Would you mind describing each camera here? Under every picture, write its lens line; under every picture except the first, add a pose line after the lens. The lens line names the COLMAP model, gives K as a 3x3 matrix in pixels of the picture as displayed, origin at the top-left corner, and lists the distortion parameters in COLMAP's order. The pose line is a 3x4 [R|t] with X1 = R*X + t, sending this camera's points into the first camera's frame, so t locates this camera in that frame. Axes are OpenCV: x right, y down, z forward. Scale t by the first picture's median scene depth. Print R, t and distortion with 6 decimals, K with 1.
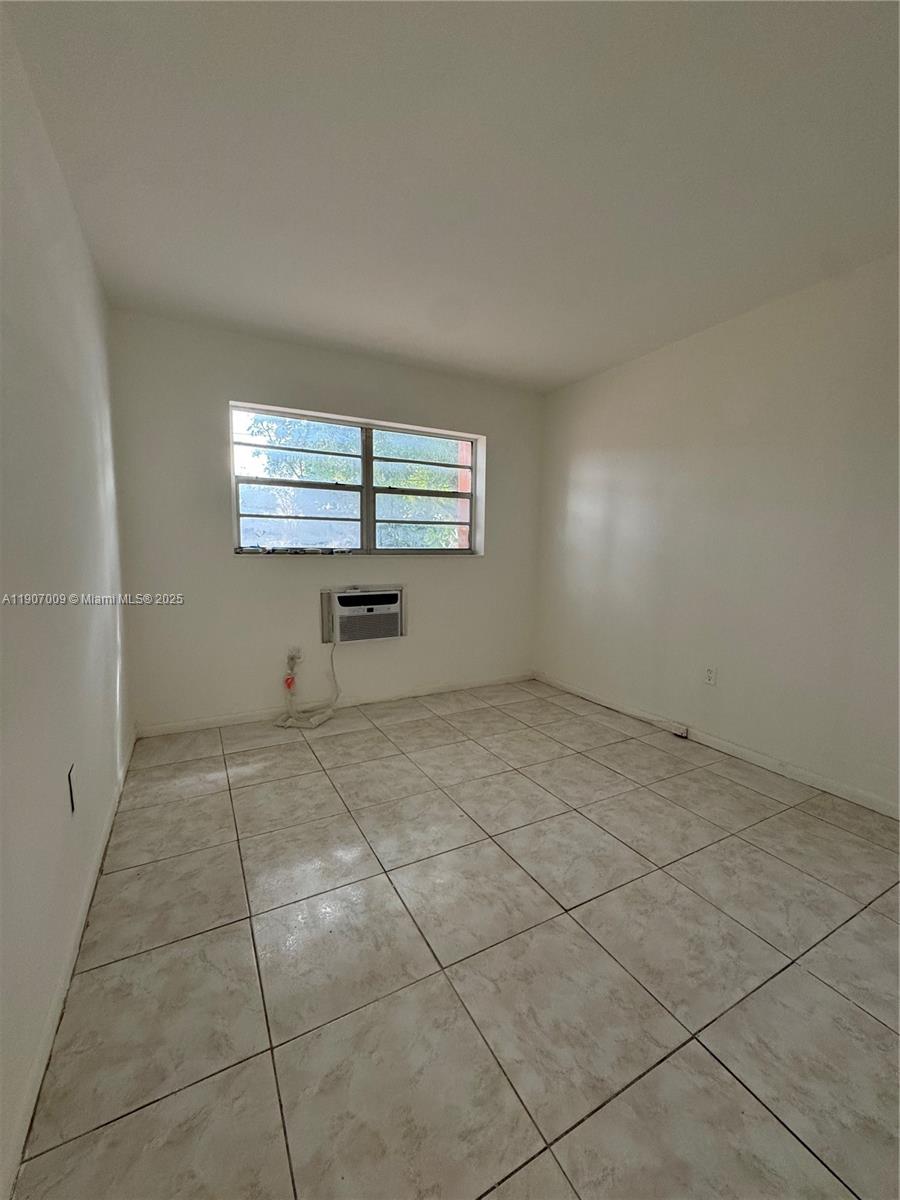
lens RADIAL K [[483.3, 0, 543.9], [0, 483.3, 599.5], [0, 0, 1]] dist [-0.001987, 0.000214]
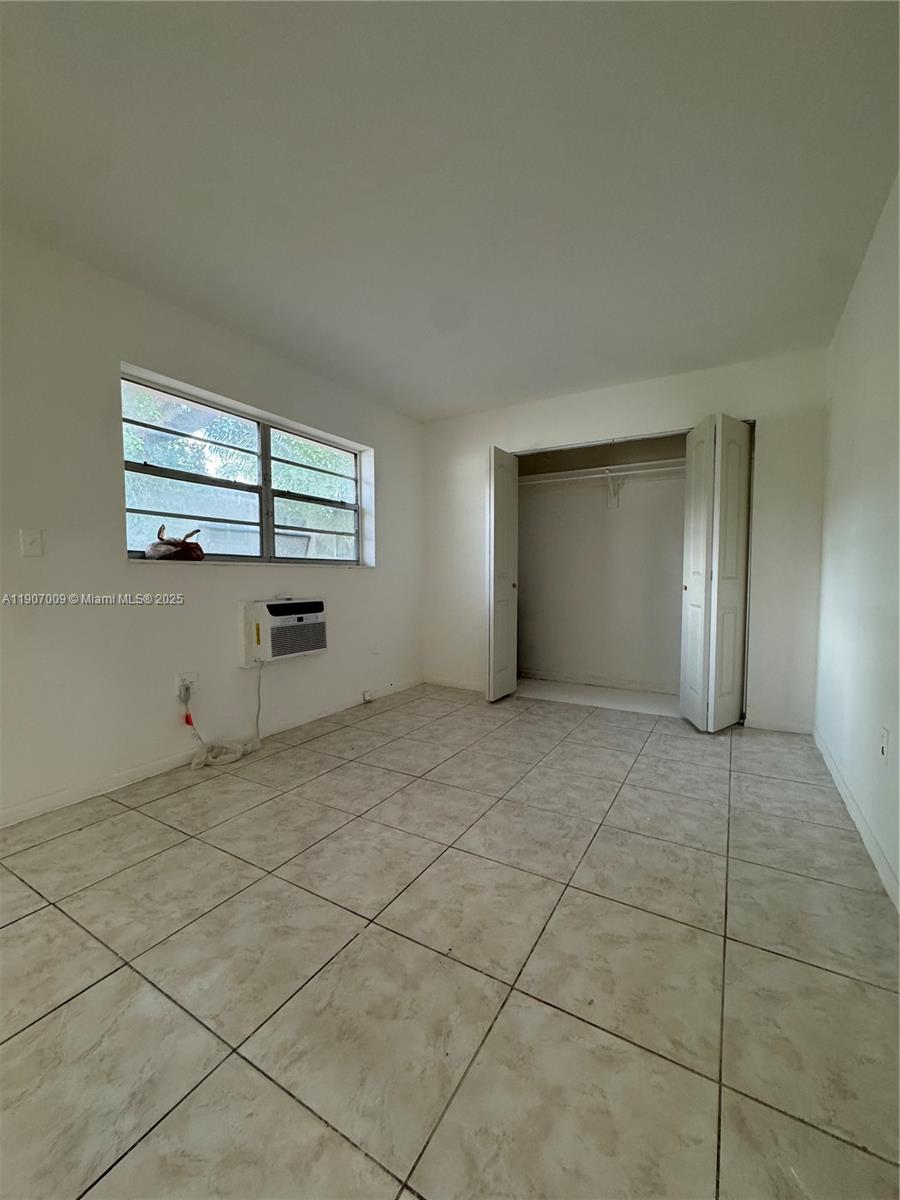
lens RADIAL K [[483.3, 0, 448.9], [0, 483.3, 604.2], [0, 0, 1]] dist [-0.001987, 0.000214]
pose [[0.881651, -0.047395, 0.469515, -0.497541], [0.091484, 0.993234, -0.071527, 0.077239], [-0.462948, 0.106015, 0.880022, 0.069788]]
